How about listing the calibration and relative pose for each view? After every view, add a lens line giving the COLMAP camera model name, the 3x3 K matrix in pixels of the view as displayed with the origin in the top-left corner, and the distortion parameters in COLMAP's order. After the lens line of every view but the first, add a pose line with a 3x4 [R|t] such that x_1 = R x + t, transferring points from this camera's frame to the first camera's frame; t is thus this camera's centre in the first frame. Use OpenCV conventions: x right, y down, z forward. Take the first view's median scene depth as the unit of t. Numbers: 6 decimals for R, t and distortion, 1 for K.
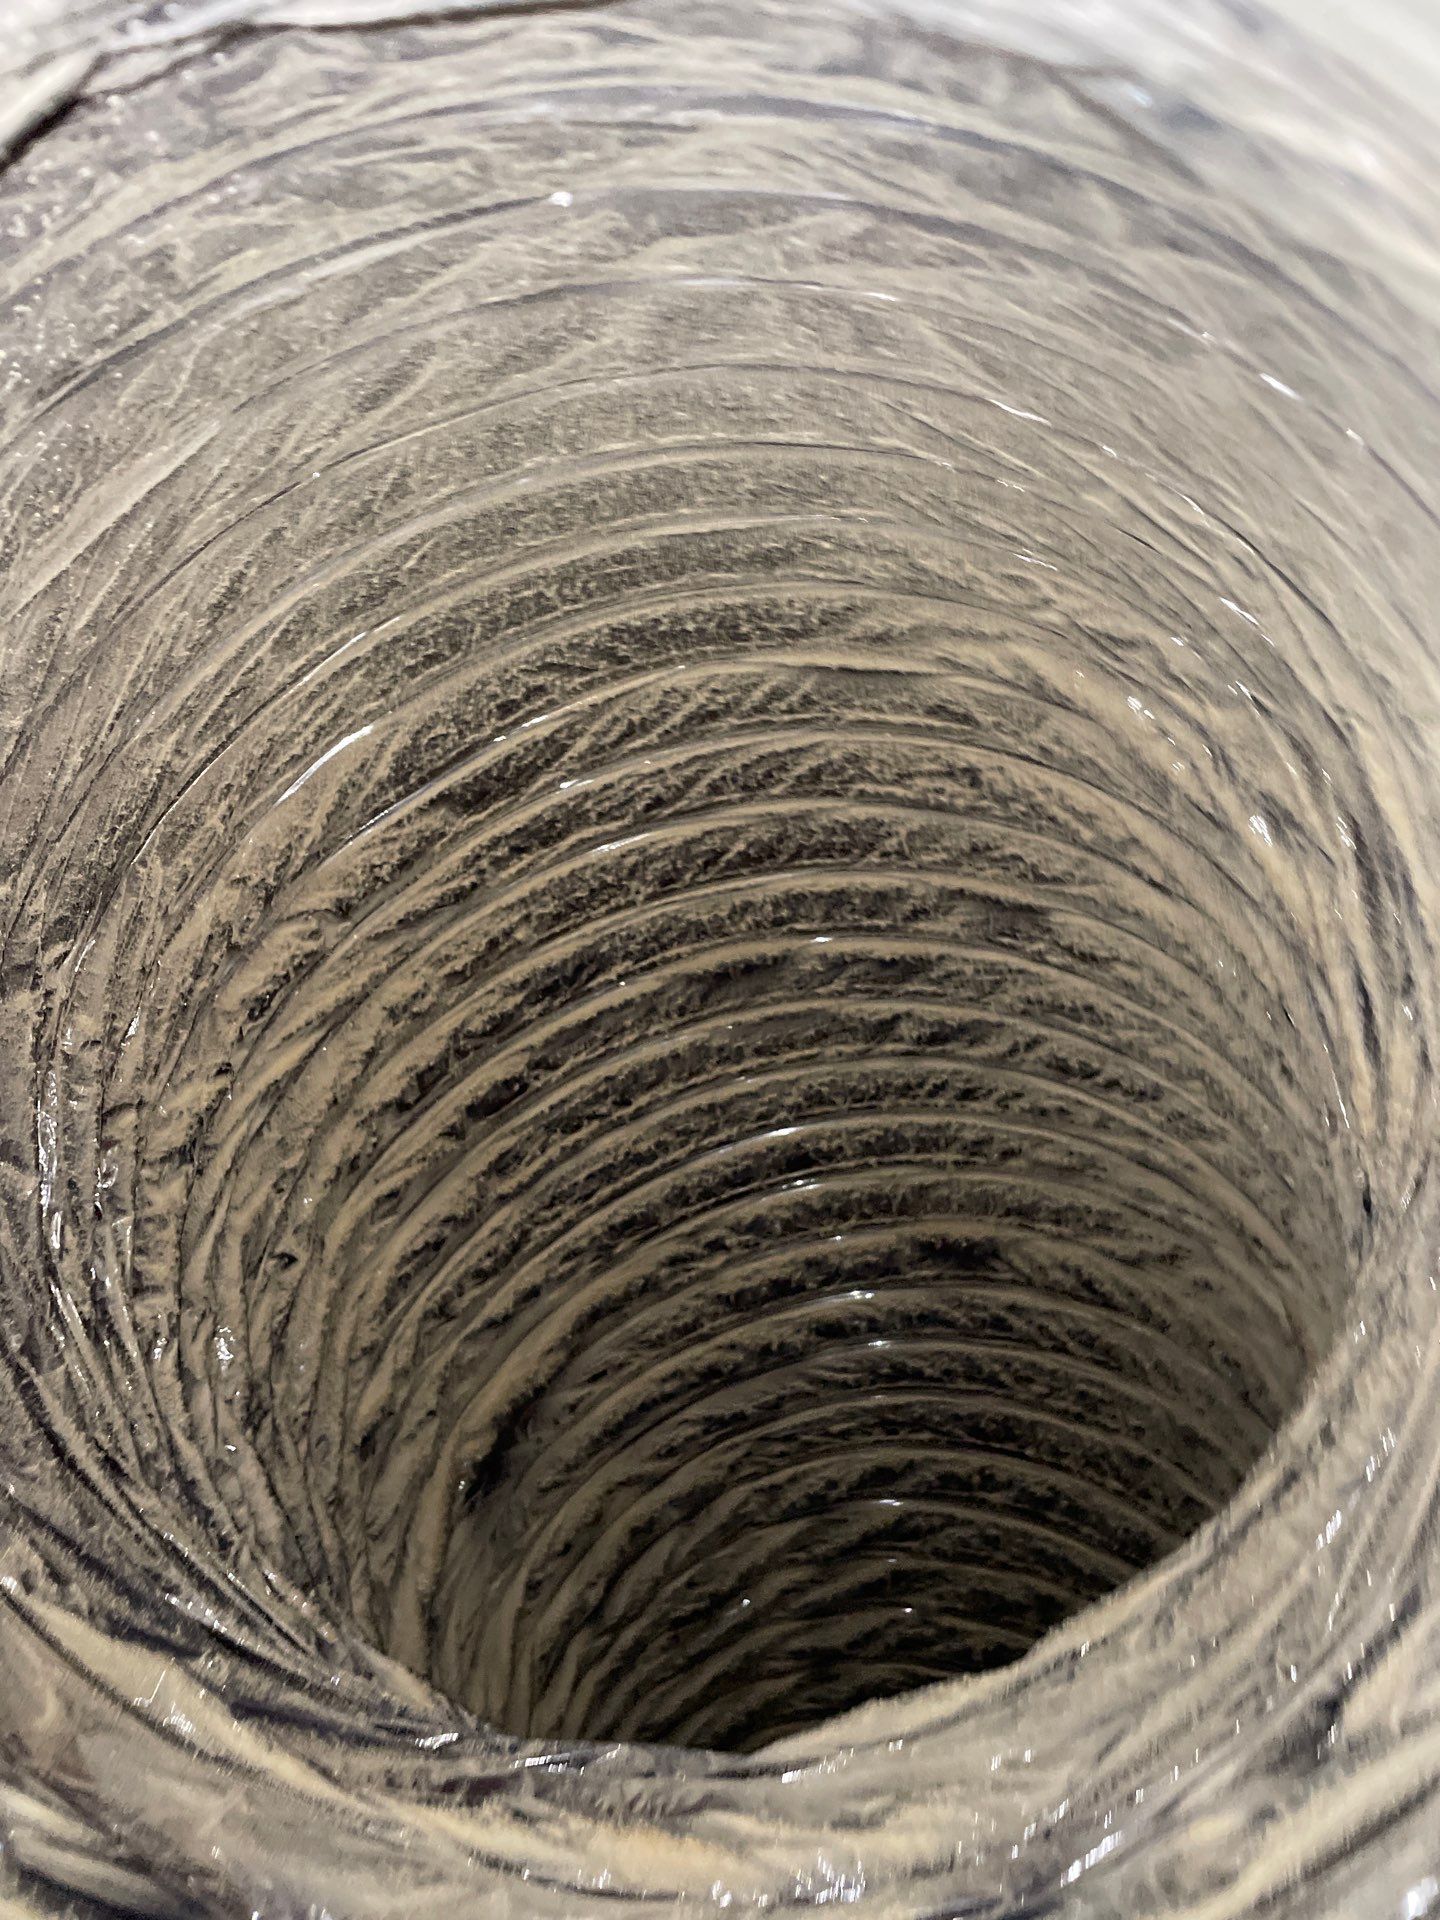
lens RADIAL K [[1512.8, 0, 720.0], [0, 1512.8, 960.0], [0, 0, 1]] dist [0.074753, -0.101914]
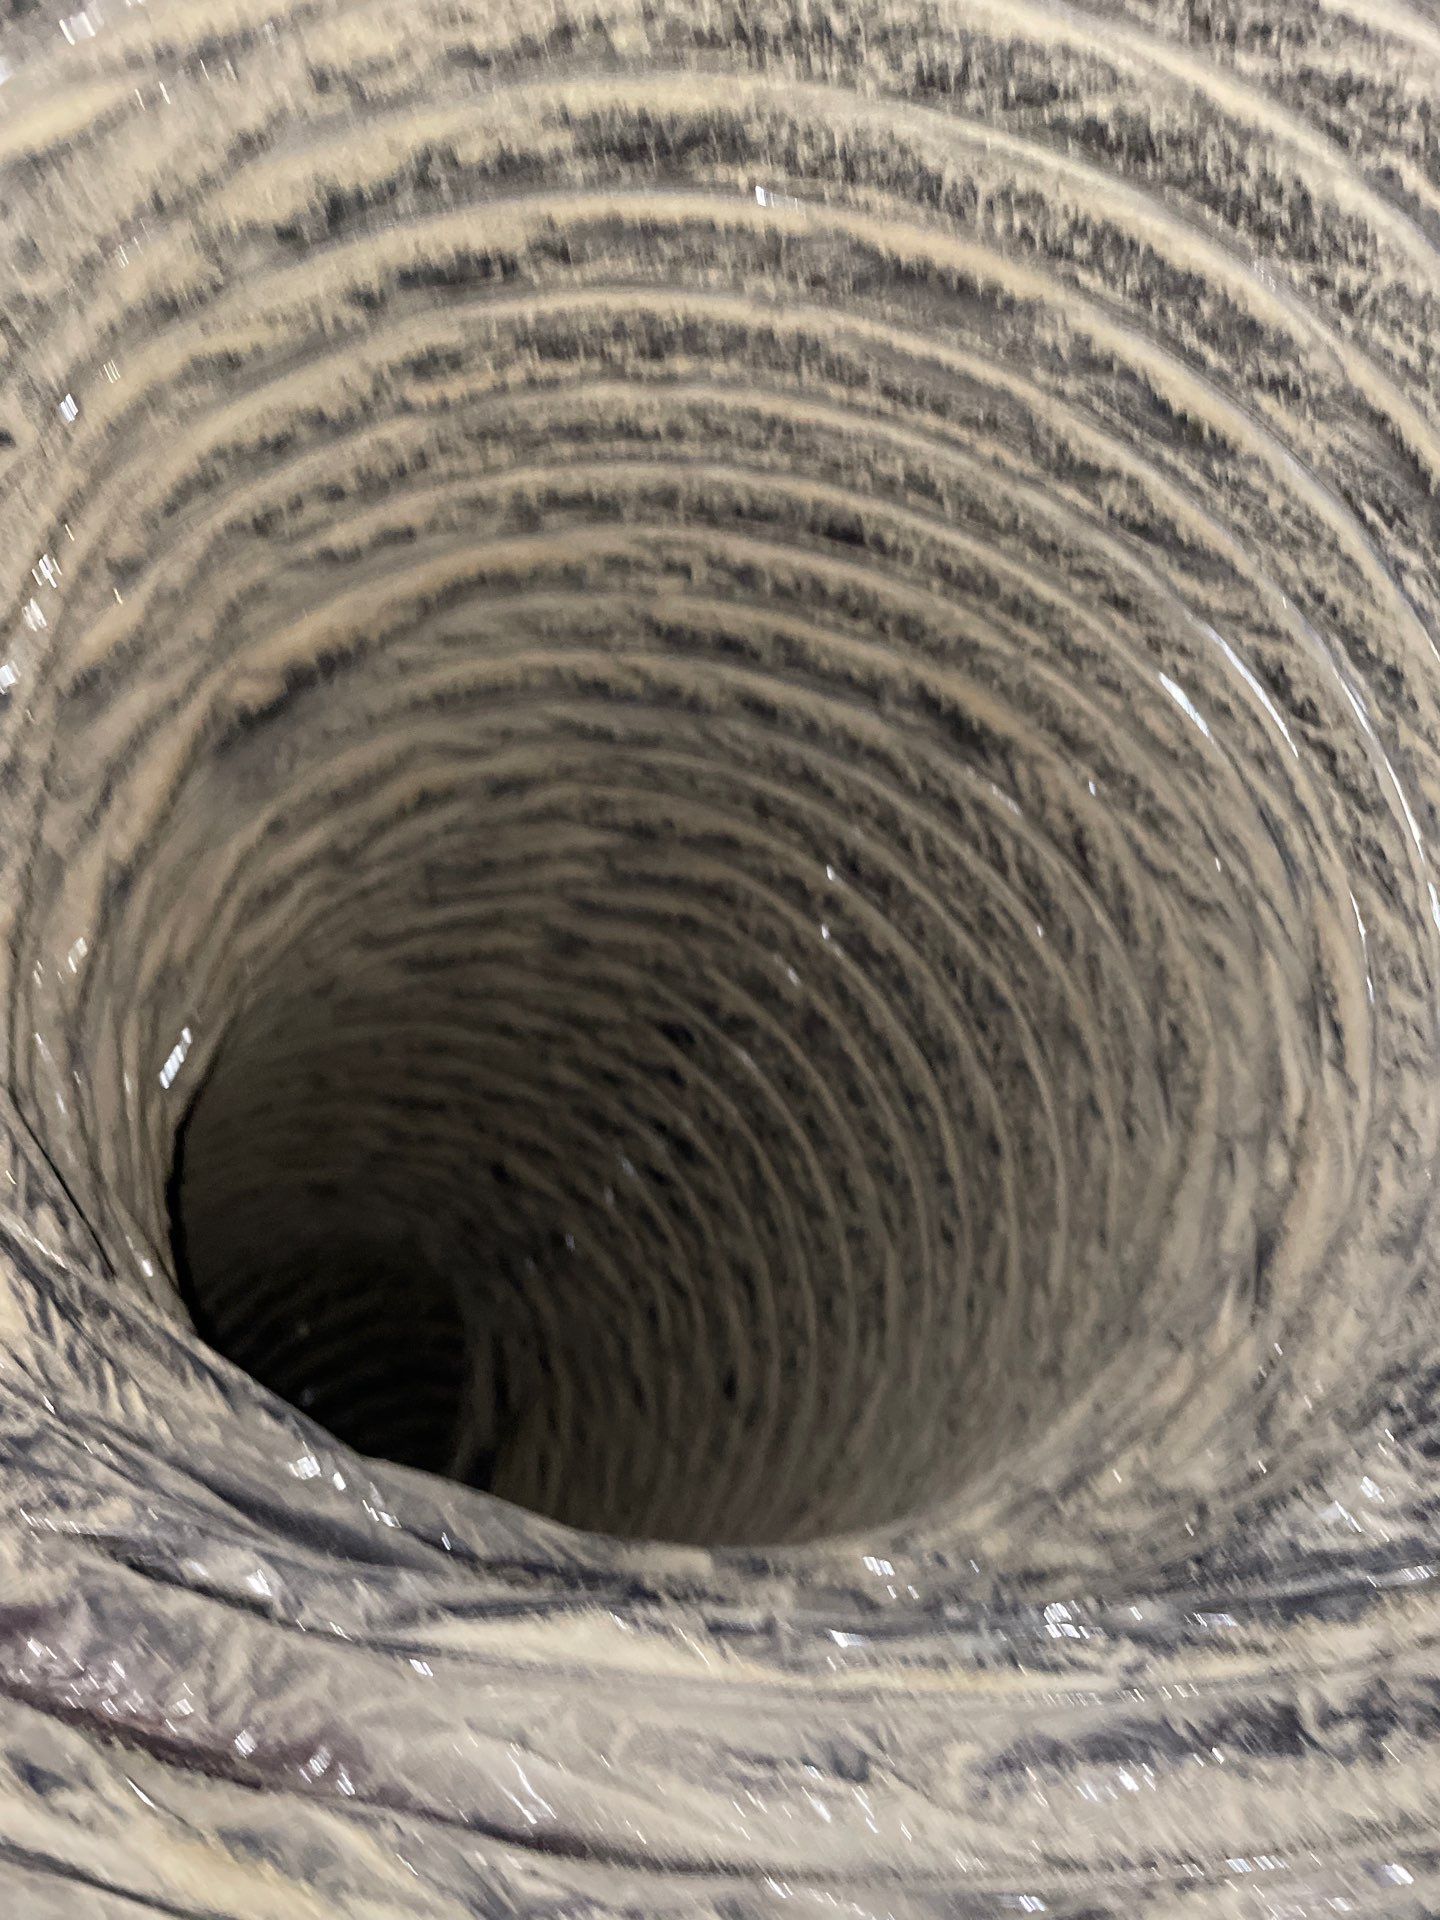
lens RADIAL K [[1477.3, 0, 720.0], [0, 1477.3, 960.0], [0, 0, 1]] dist [0.083584, -0.121716]
pose [[0.878146, 0.405481, 0.253859, -0.095545], [-0.475109, 0.677134, 0.561926, -0.091426], [0.055954, -0.614064, 0.787271, 0.393864]]
